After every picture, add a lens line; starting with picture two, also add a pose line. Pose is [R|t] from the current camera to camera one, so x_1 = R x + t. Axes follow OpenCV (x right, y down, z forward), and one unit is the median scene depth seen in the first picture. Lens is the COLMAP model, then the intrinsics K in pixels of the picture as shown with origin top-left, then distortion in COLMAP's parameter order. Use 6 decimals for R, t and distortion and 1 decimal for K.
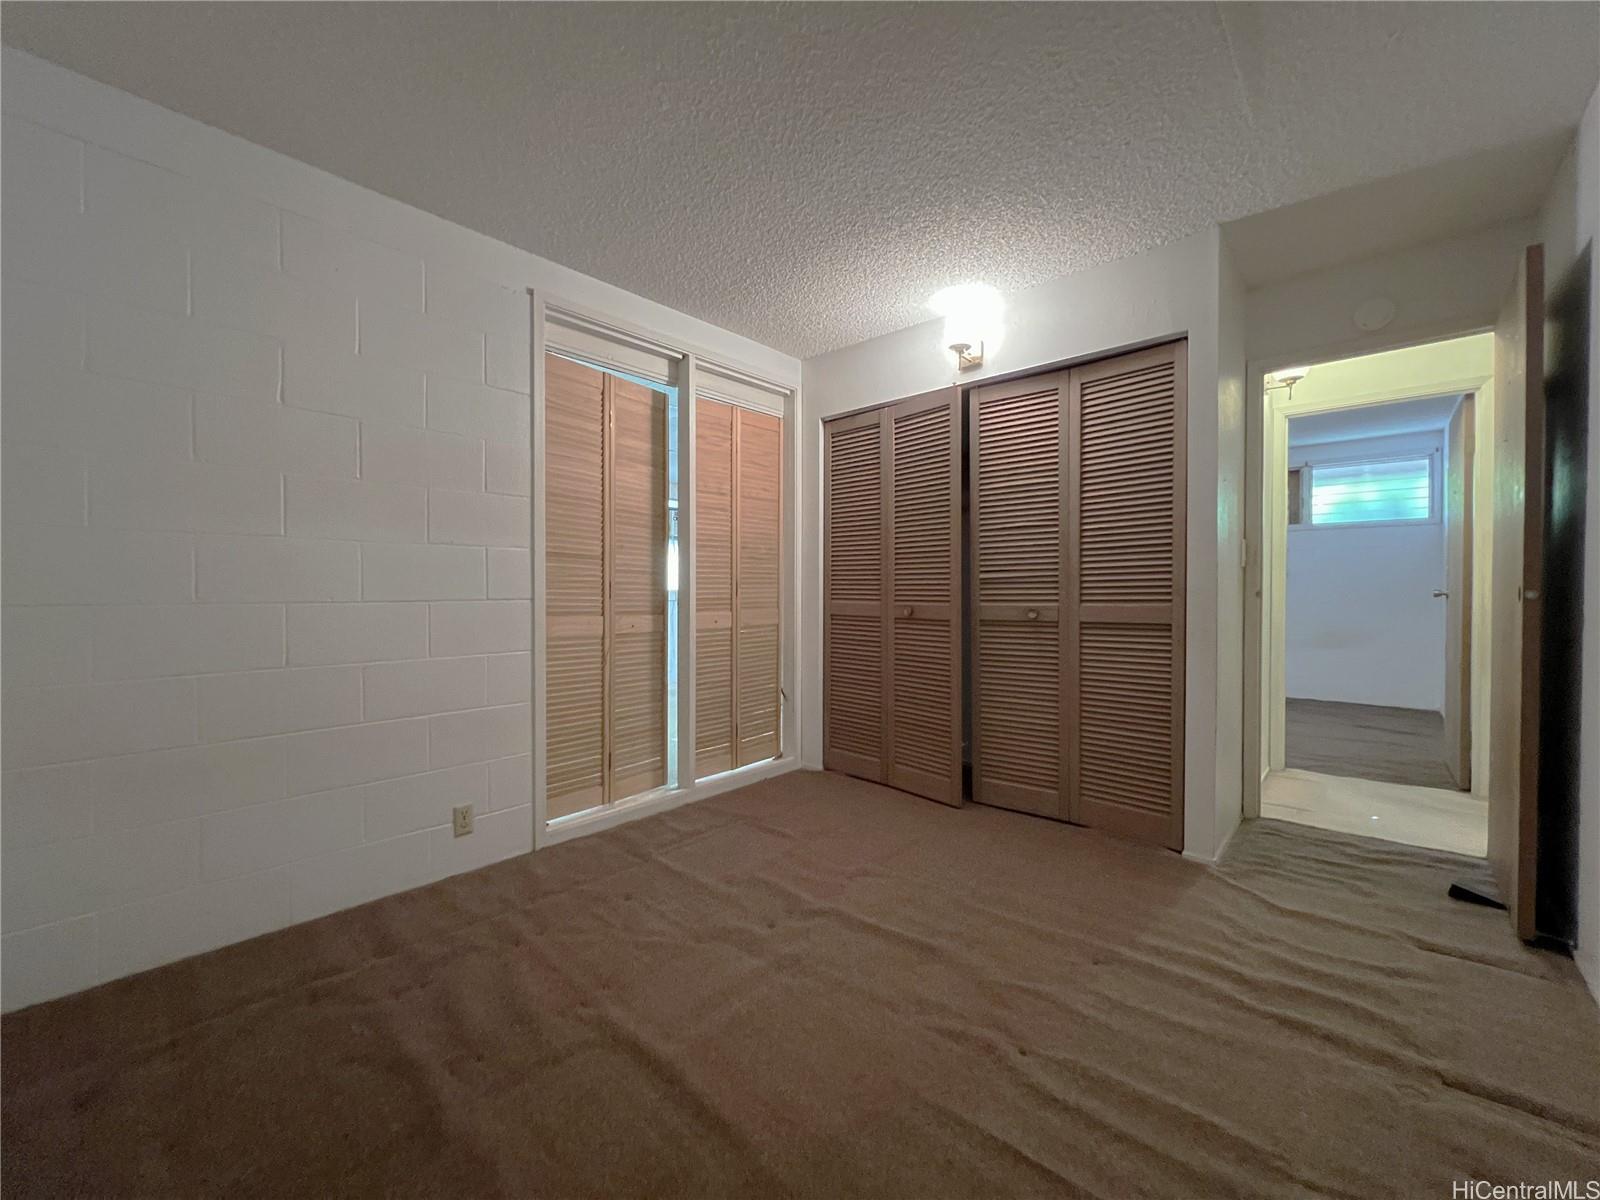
lens RADIAL K [[645.0, 0, 805.9], [0, 645.0, 594.5], [0, 0, 1]] dist [-0.001245, -0.000743]
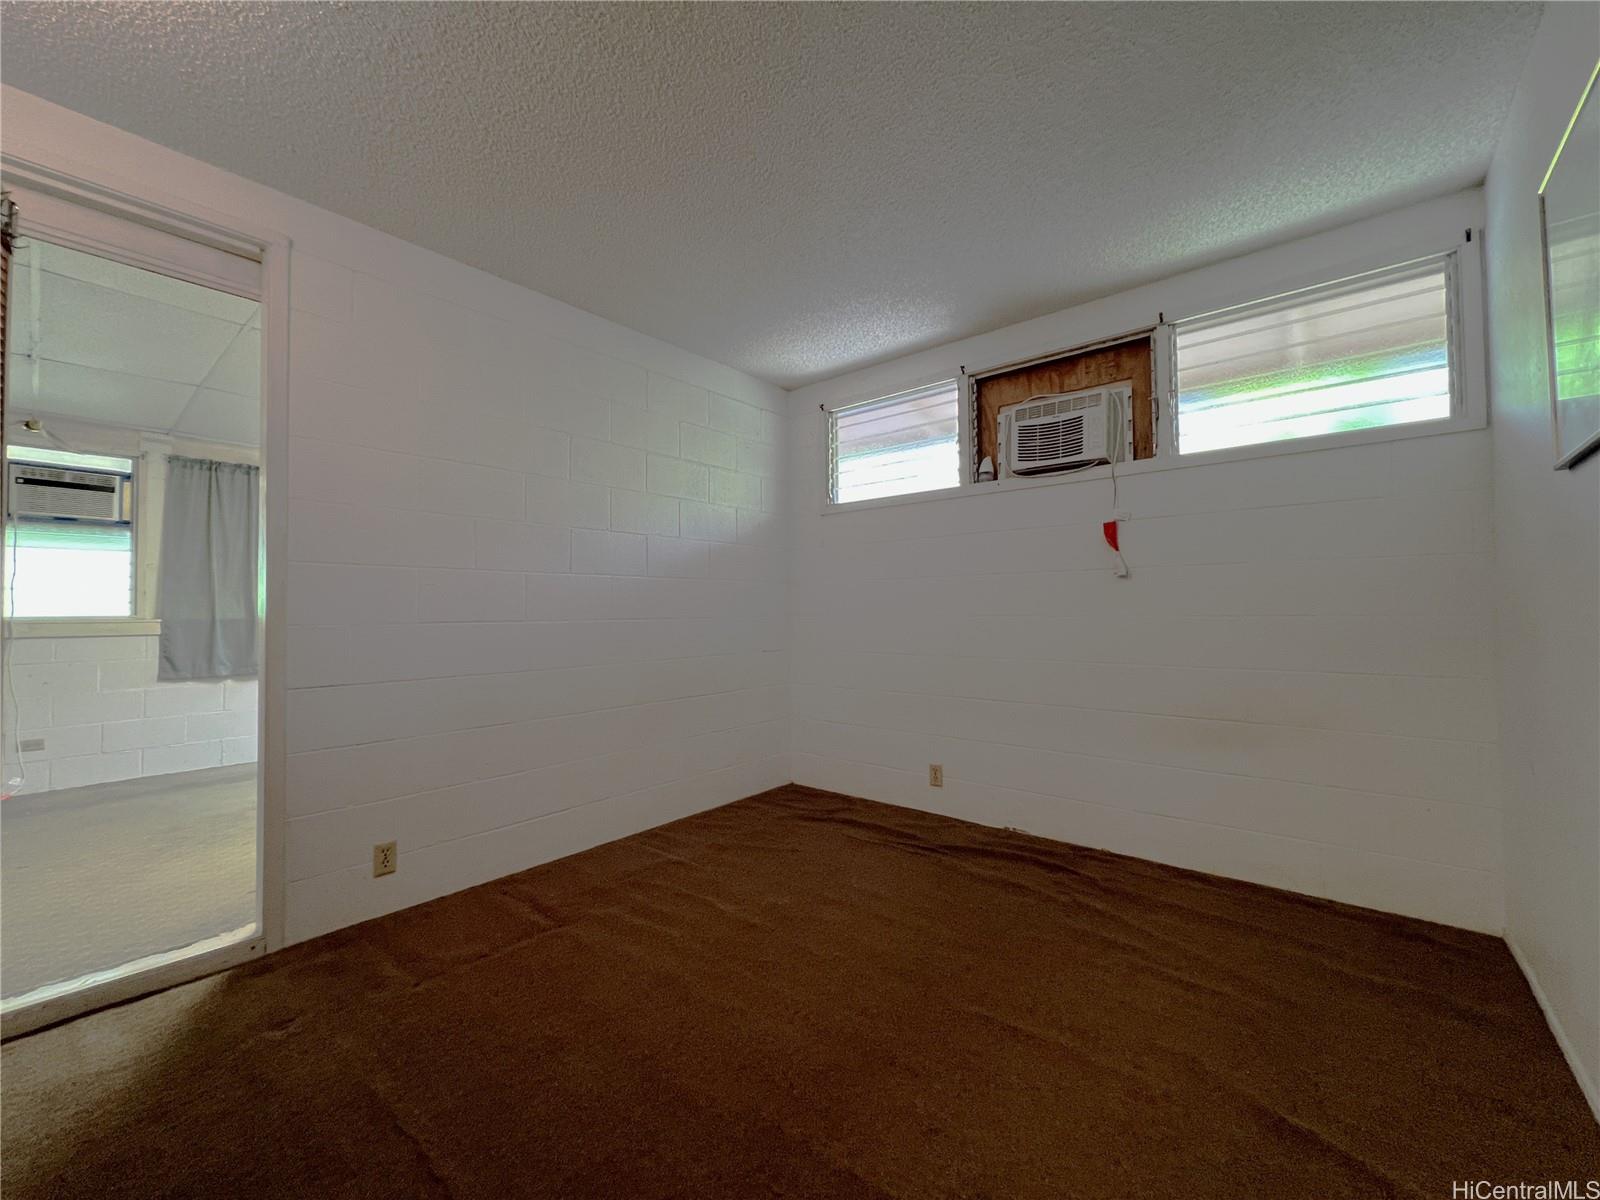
lens RADIAL K [[645.0, 0, 793.8], [0, 645.0, 602.5], [0, 0, 1]] dist [-0.001245, -0.000743]
pose [[0.999039, -0.011280, 0.042353, 0.395323], [0.011977, 0.999797, -0.016231, -0.004885], [-0.042161, 0.016723, 0.998971, 0.449861]]
